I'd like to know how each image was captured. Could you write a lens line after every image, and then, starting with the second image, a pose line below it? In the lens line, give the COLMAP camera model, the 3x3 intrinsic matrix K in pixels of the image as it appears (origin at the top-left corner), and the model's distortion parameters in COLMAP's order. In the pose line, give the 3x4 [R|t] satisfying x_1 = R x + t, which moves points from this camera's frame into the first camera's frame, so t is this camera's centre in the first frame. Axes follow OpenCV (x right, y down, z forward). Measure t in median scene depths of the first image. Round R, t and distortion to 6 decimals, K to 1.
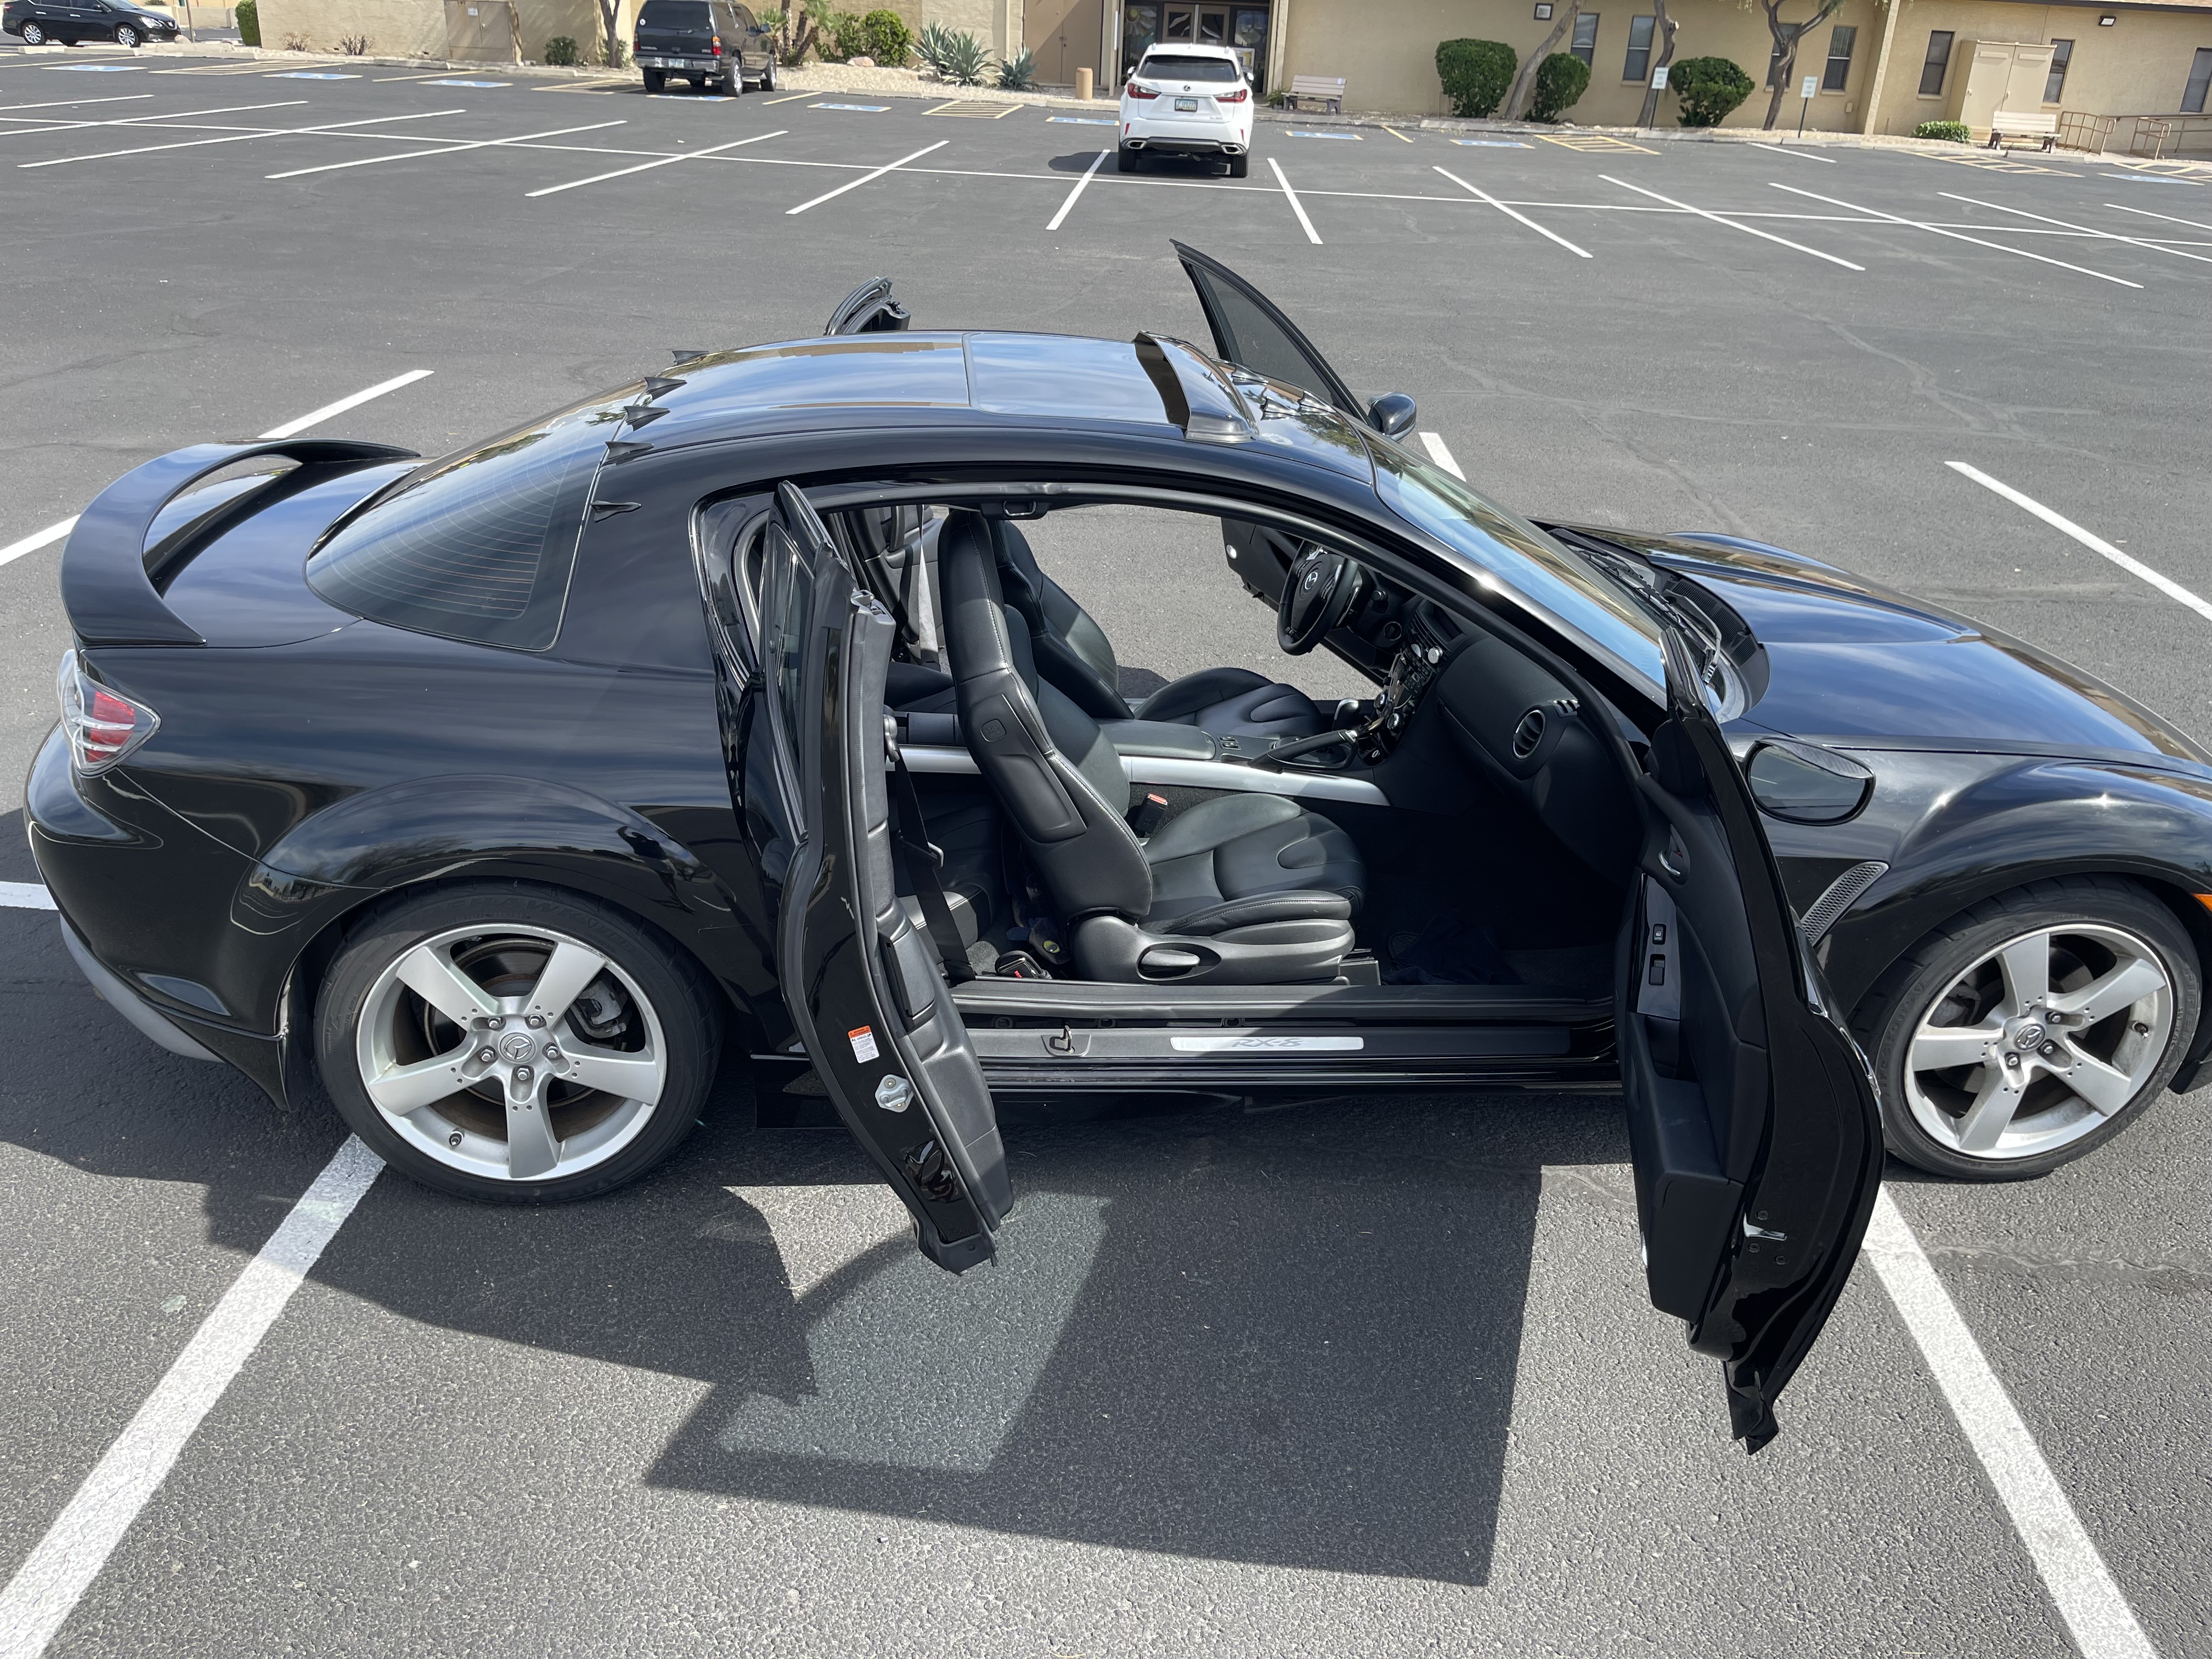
lens RADIAL K [[1610.6, 0, 1077.4], [0, 1610.6, 825.1], [0, 0, 1]] dist [0.070454, -0.100521]
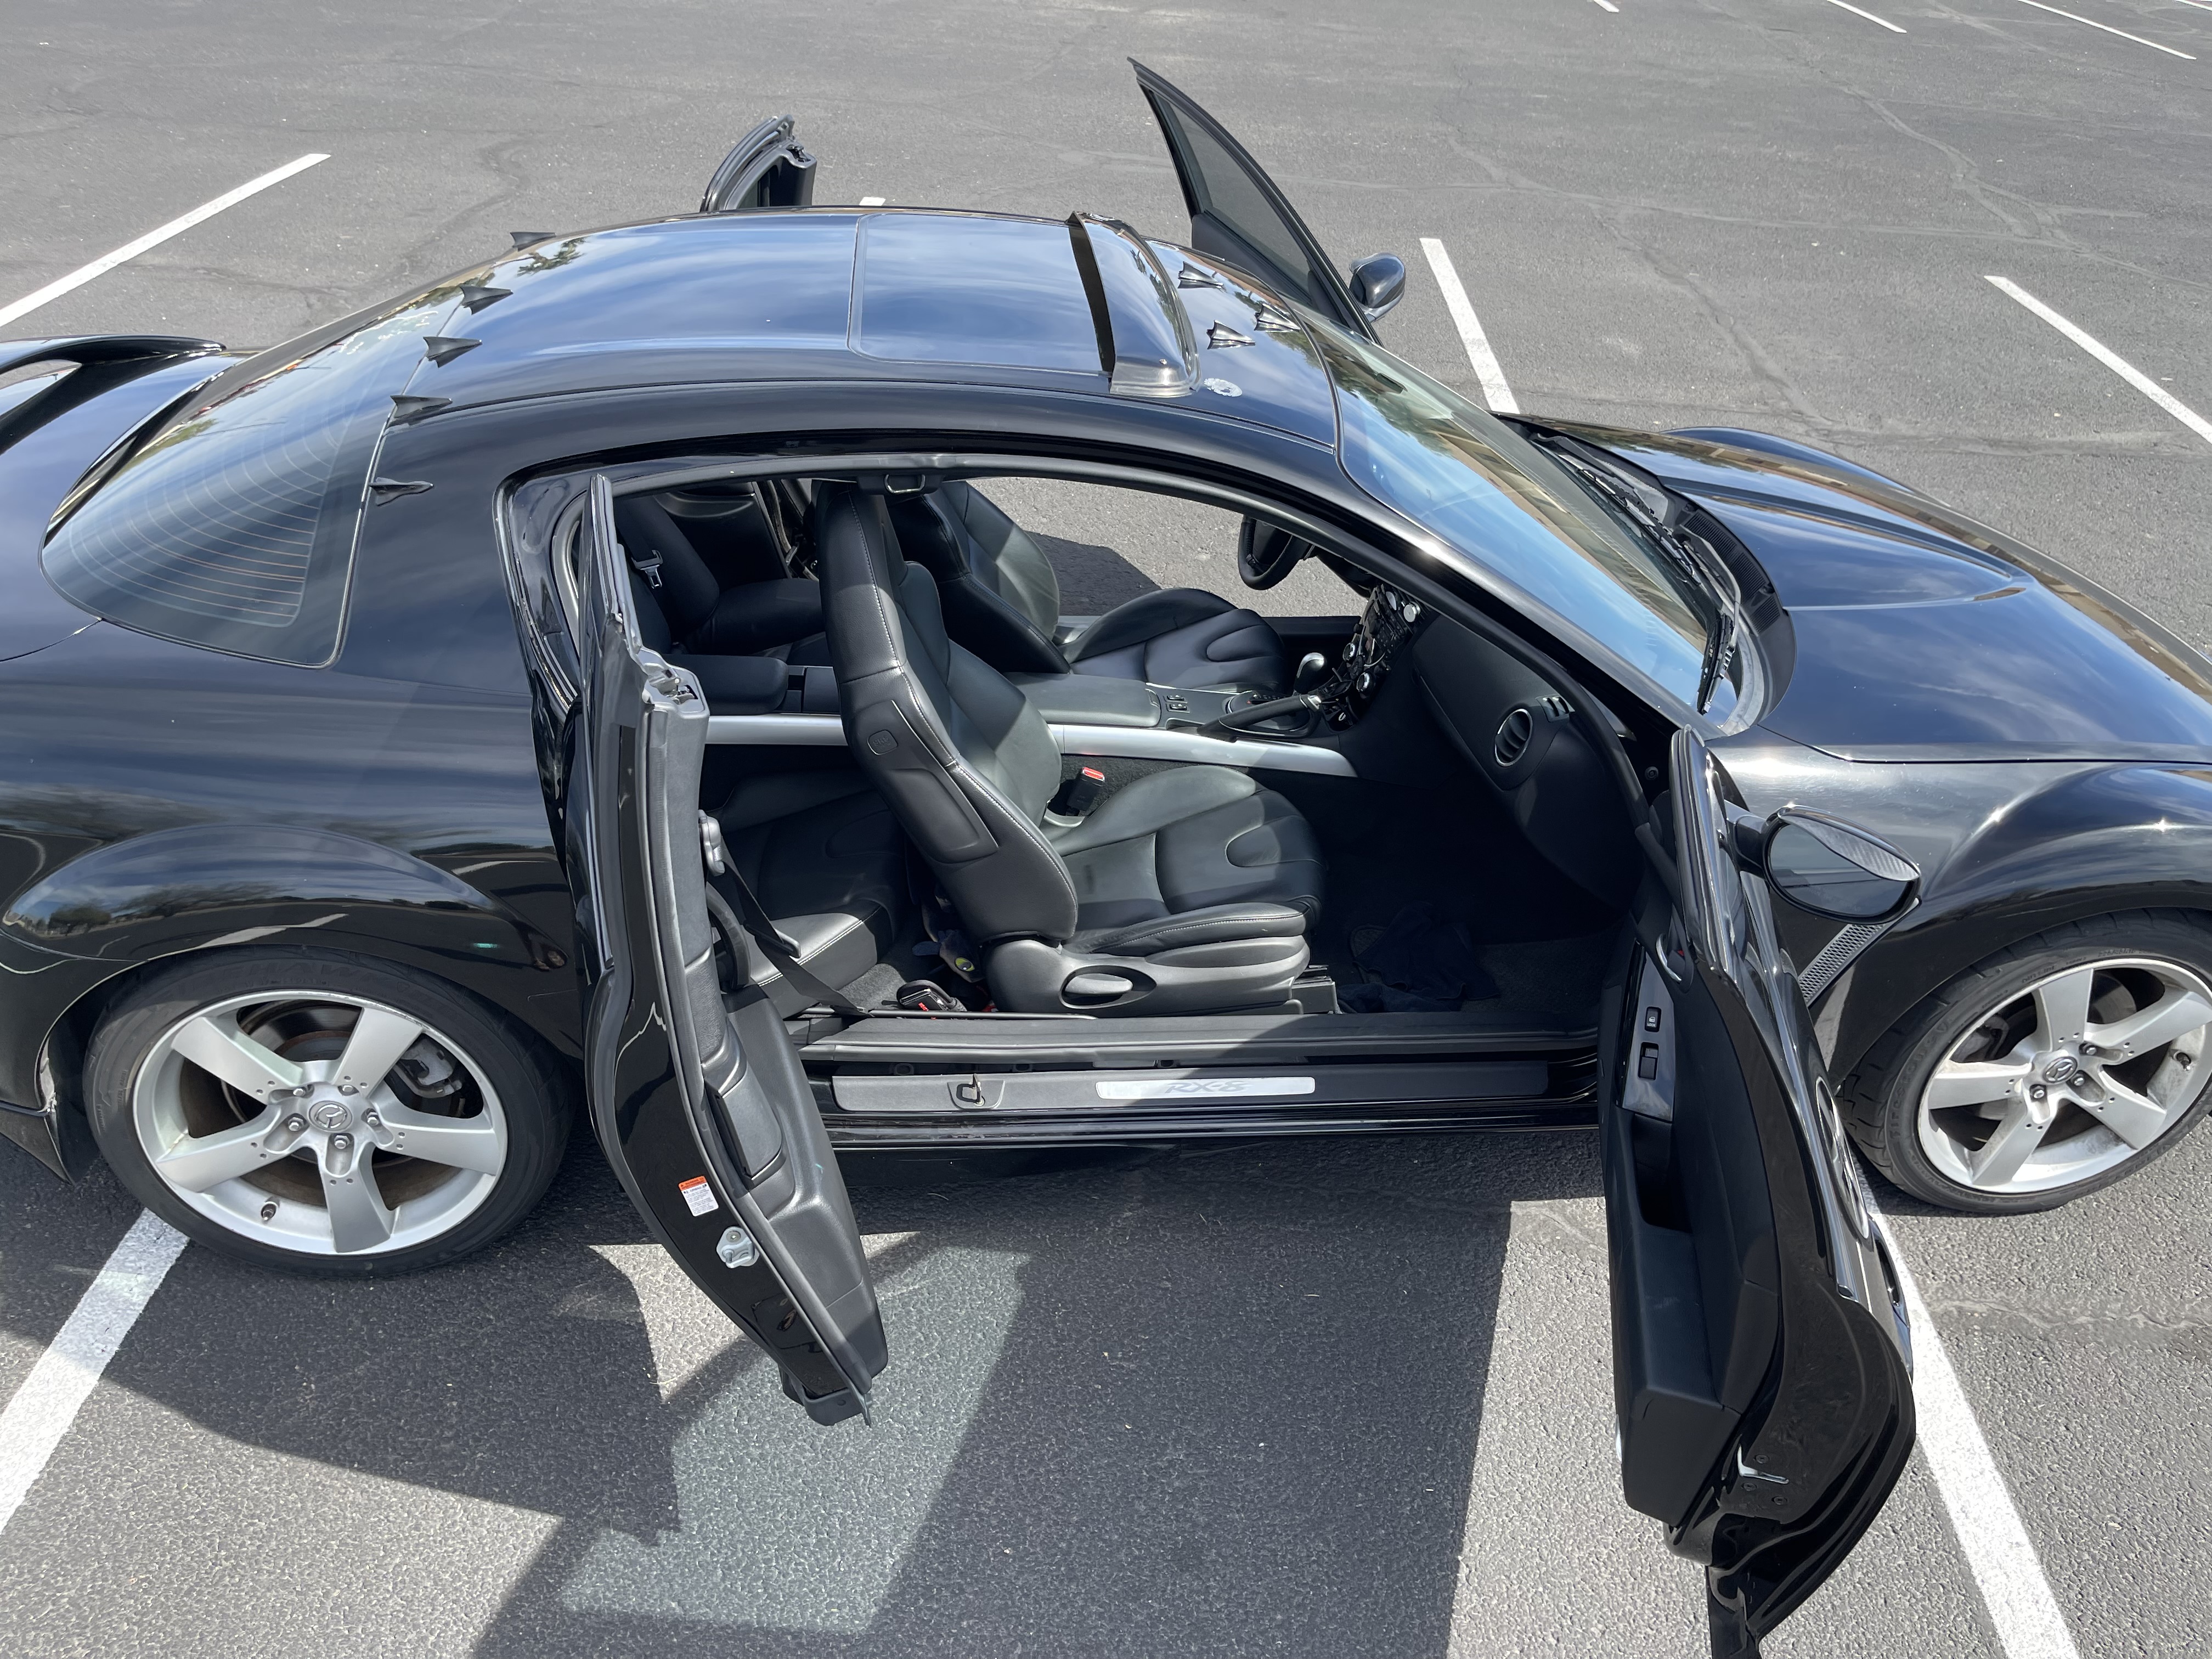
lens RADIAL K [[1629.3, 0, 1106.0], [0, 1629.3, 829.5], [0, 0, 1]] dist [0.082120, -0.118381]
pose [[0.999752, -0.001029, 0.022265, 0.043844], [-0.001962, 0.990993, 0.133899, -0.124351], [-0.022202, -0.133910, 0.990745, 0.138277]]
